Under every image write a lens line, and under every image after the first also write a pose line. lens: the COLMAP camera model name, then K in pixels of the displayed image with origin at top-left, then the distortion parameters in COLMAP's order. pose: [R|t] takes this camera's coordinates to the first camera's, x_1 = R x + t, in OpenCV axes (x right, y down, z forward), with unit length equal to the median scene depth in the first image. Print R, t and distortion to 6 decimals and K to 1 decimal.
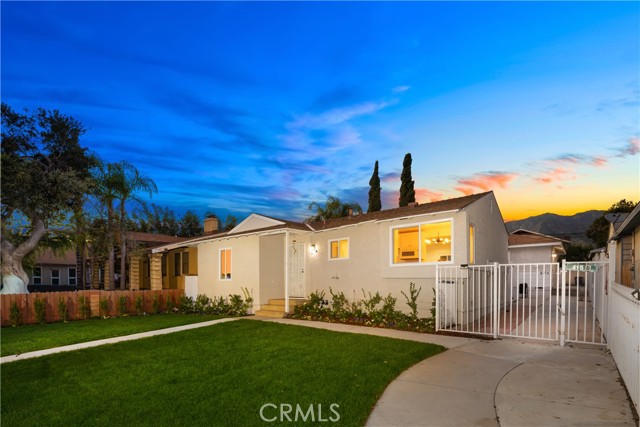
lens RADIAL K [[298.7, 0, 320.0], [0, 298.7, 213.5], [0, 0, 1]] dist [-0.003160, -0.000350]
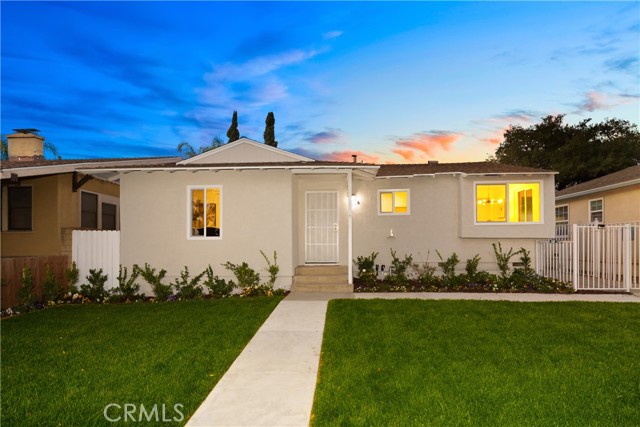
lens RADIAL K [[298.7, 0, 320.0], [0, 298.7, 213.5], [0, 0, 1]] dist [-0.003160, -0.000350]
pose [[0.813985, 0.060591, 0.577717, -0.569106], [-0.131553, 0.987933, 0.081740, 0.109560], [-0.565793, -0.142535, 0.812134, 0.455174]]
